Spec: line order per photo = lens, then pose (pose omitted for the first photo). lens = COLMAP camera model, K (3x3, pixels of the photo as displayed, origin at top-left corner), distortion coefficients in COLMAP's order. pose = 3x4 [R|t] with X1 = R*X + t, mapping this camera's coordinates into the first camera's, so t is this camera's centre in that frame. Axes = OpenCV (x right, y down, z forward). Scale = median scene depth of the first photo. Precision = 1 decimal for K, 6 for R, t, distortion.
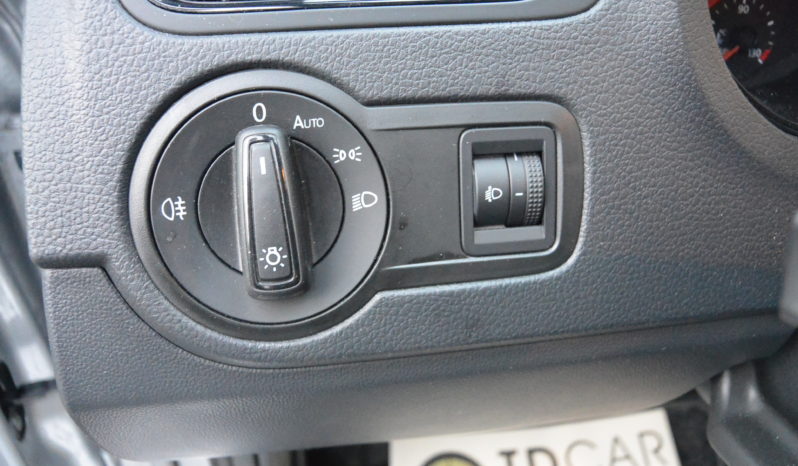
lens RADIAL K [[674.7, 0, 398.2], [0, 674.7, 253.2], [0, 0, 1]] dist [-0.152525, 0.091092]
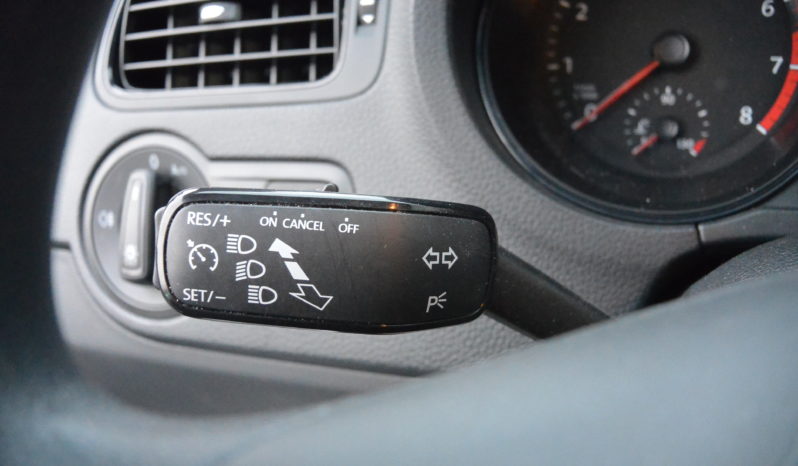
lens RADIAL K [[674.7, 0, 398.2], [0, 674.7, 253.2], [0, 0, 1]] dist [-0.152525, 0.091092]
pose [[0.867191, 0.109398, -0.485810, 0.974160], [-0.190037, 0.974441, -0.119793, 0.064742], [0.460289, 0.196205, 0.865816, -0.010827]]
